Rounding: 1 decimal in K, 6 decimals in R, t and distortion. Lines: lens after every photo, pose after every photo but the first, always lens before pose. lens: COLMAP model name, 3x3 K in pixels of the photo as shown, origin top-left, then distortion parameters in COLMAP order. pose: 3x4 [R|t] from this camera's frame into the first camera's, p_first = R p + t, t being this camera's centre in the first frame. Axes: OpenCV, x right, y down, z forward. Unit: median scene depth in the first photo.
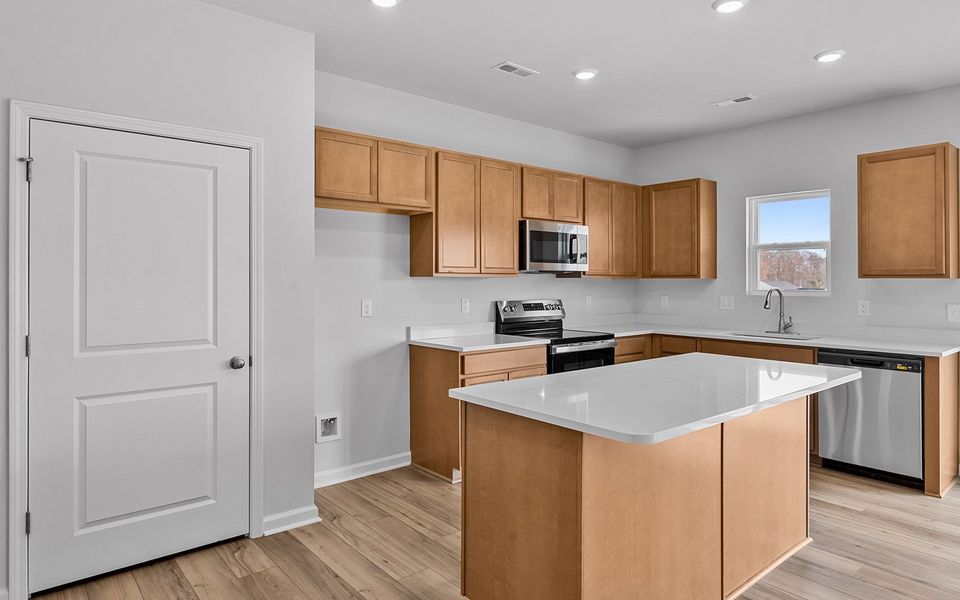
lens RADIAL K [[563.0, 0, 478.5], [0, 563.0, 274.3], [0, 0, 1]] dist [-0.019627, -0.000240]
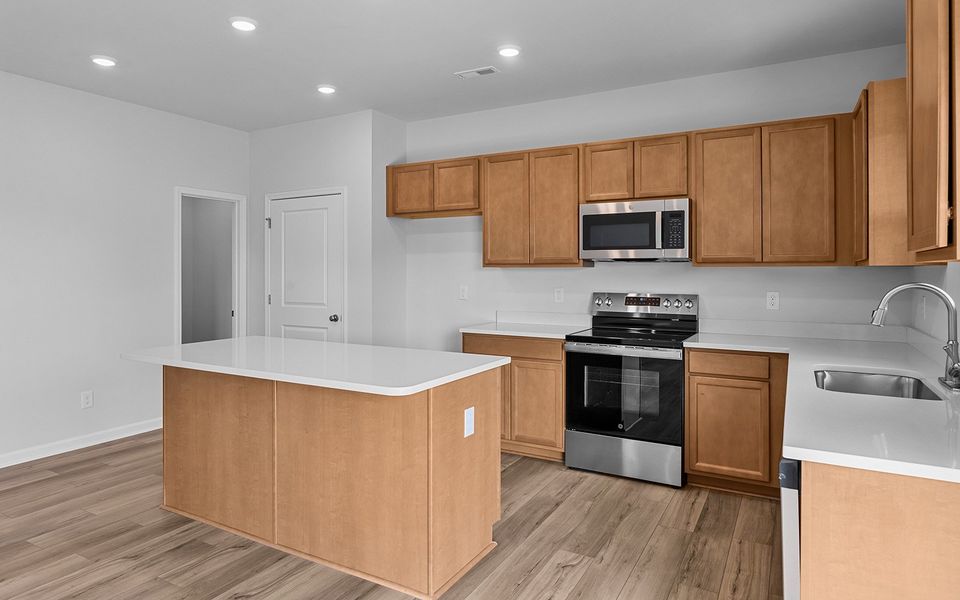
lens RADIAL K [[563.0, 0, 478.5], [0, 563.0, 274.3], [0, 0, 1]] dist [-0.019627, -0.000240]
pose [[0.355619, 0.005913, -0.934612, 0.971402], [0.012713, 0.999857, 0.011164, 0.005401], [0.934545, -0.015852, 0.355493, 0.568172]]
